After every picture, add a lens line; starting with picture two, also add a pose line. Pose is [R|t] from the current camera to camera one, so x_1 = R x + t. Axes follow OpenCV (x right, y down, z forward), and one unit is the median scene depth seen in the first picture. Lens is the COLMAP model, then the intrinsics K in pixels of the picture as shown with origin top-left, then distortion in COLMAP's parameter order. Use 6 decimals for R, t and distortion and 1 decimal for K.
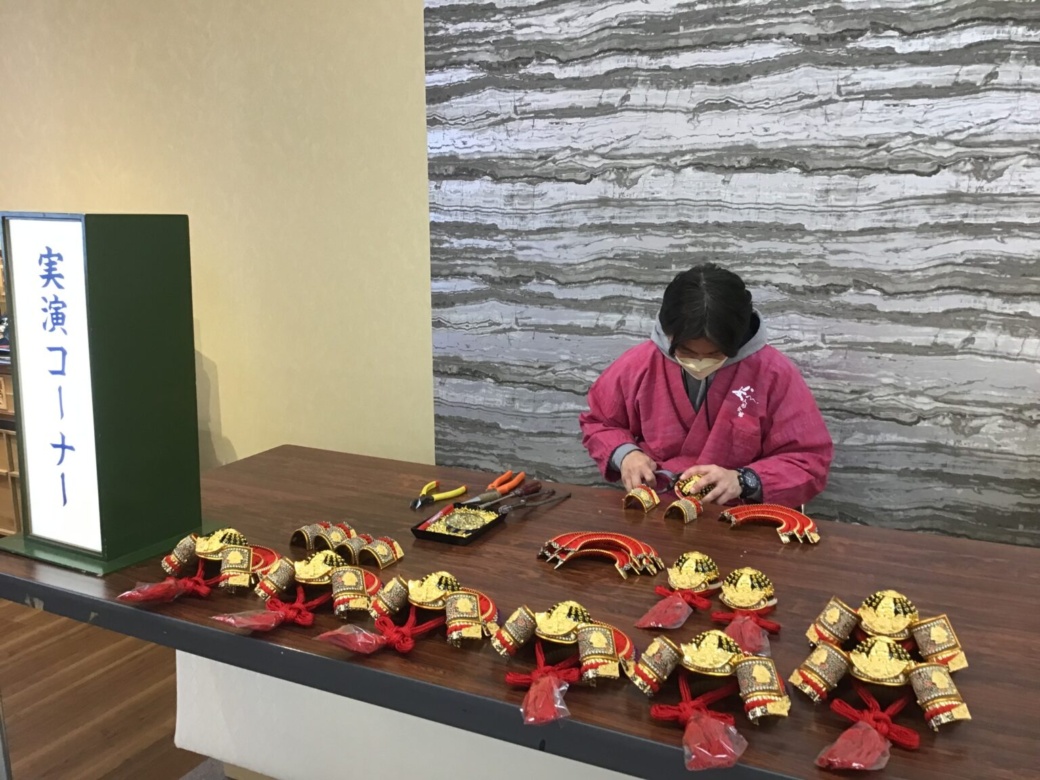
lens RADIAL K [[914.9, 0, 514.4], [0, 914.9, 375.9], [0, 0, 1]] dist [0.125300, -0.238124]
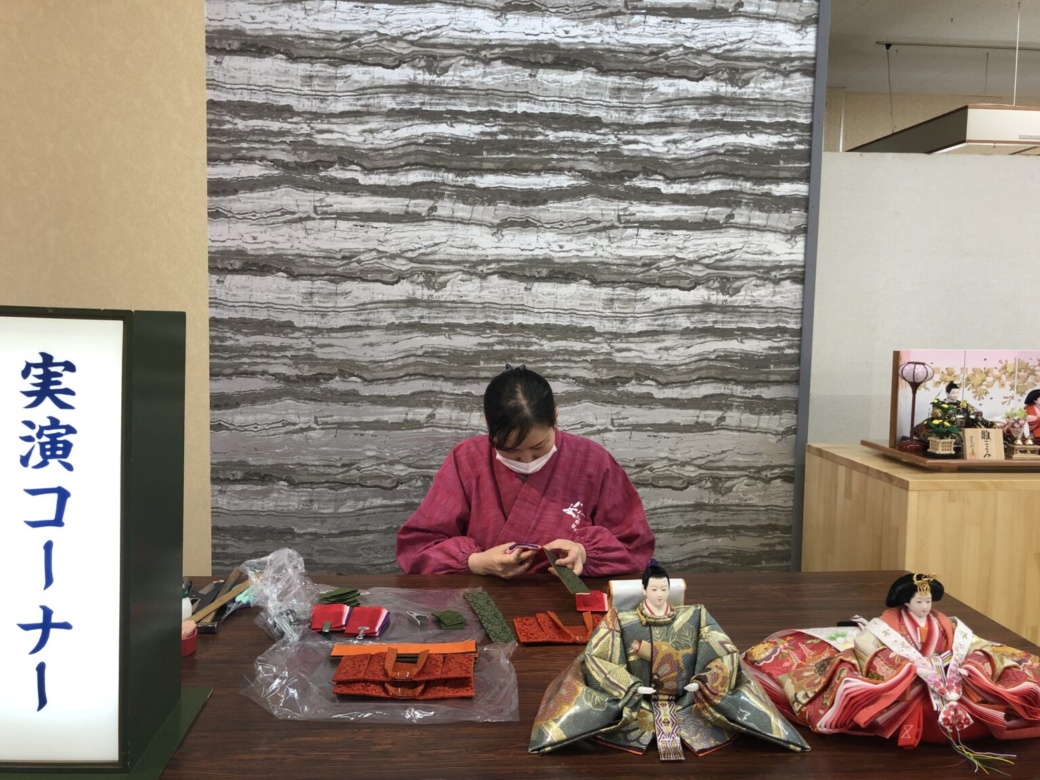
lens RADIAL K [[827.6, 0, 488.6], [0, 827.6, 370.0], [0, 0, 1]] dist [0.160269, -0.473983]
pose [[0.858154, -0.017410, 0.513098, -0.344425], [0.070458, 0.993962, -0.084114, -0.028818], [-0.508535, 0.108334, 0.854199, 0.165816]]
